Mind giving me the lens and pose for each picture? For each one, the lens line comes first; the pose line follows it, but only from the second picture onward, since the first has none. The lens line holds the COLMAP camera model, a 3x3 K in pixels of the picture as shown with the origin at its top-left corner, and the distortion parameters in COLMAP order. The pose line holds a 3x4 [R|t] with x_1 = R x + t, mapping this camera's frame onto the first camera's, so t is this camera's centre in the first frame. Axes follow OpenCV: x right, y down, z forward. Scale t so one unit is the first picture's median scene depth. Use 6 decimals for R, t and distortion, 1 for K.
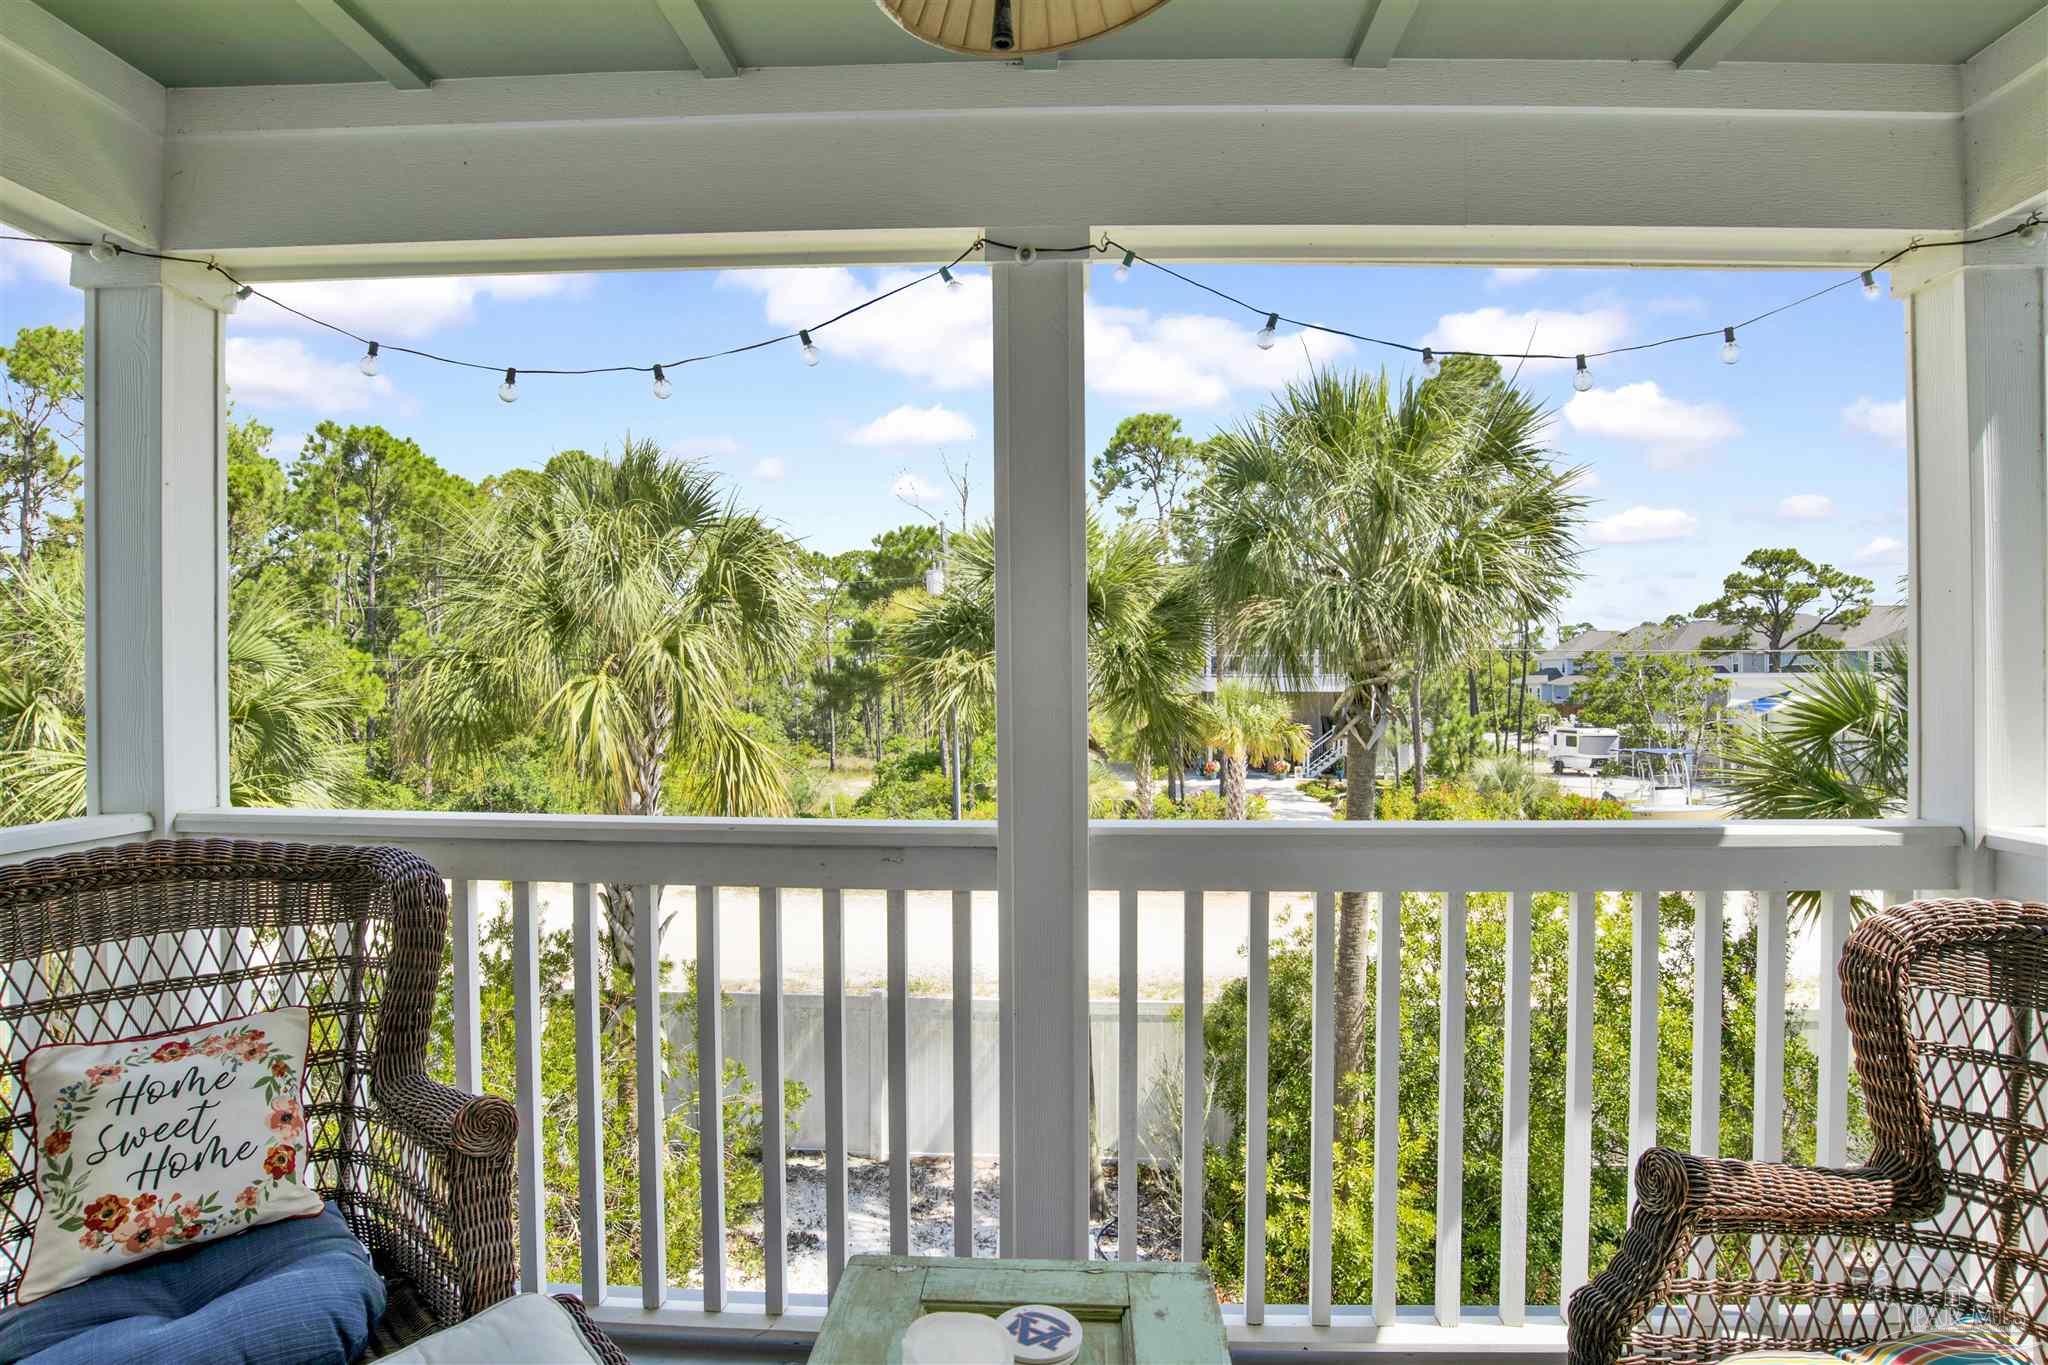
lens RADIAL K [[1056.6, 0, 1024.0], [0, 1056.6, 682.5], [0, 0, 1]] dist [0.000234, 0.000026]
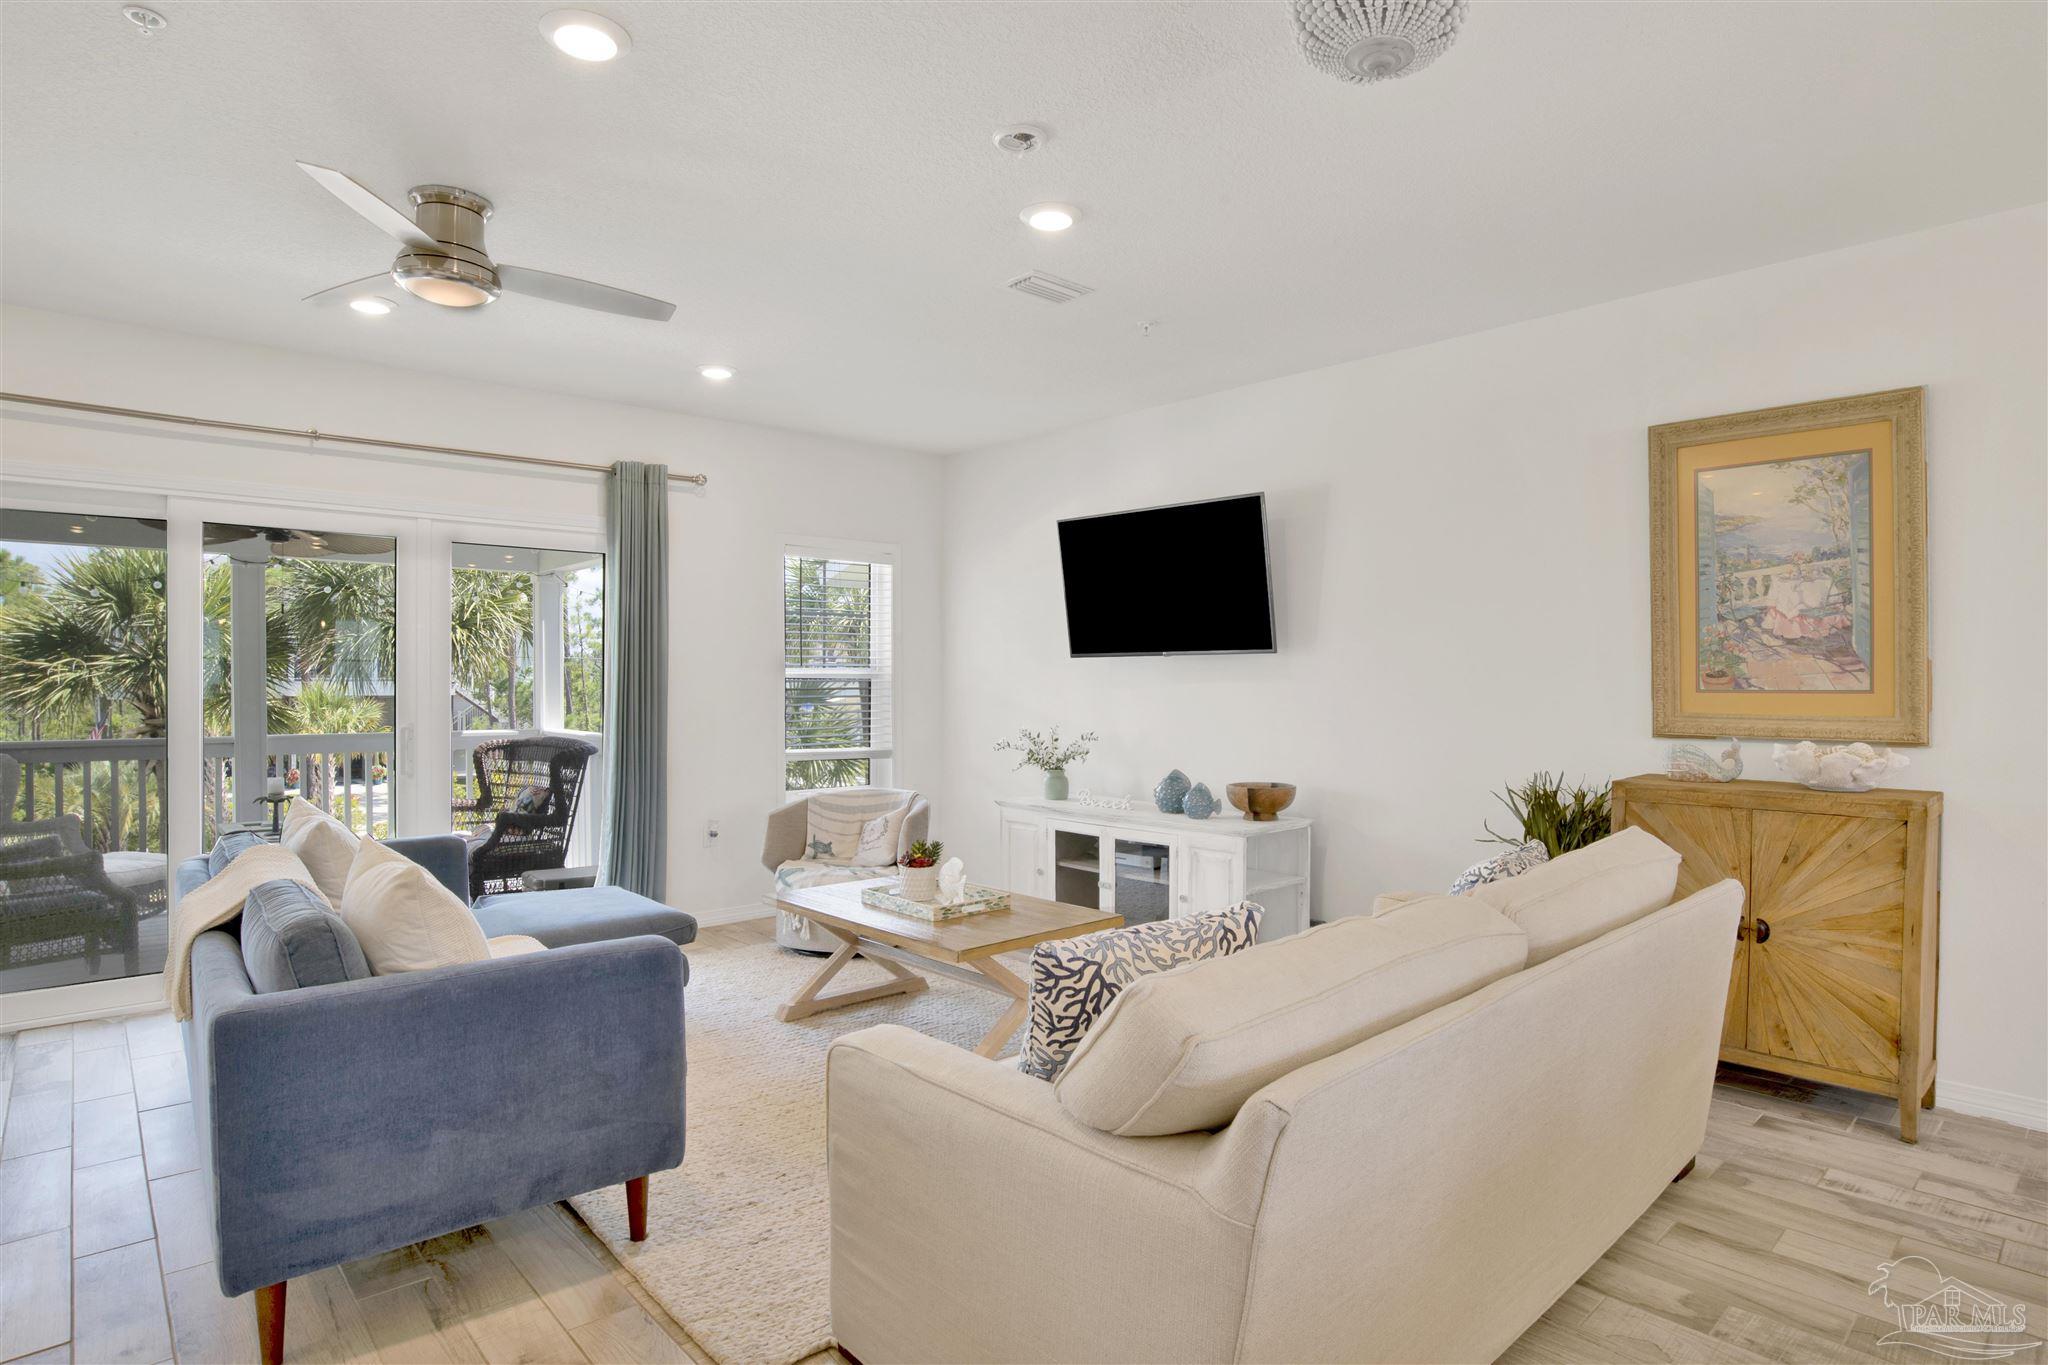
lens RADIAL K [[1075.4, 0, 1024.0], [0, 1075.4, 682.5], [0, 0, 1]] dist [-0.001247, -0.000245]
pose [[0.715967, 0.004336, 0.698121, -0.140978], [-0.002945, 0.999991, -0.003191, -0.003075], [-0.698128, 0.000229, 0.715973, -0.776898]]
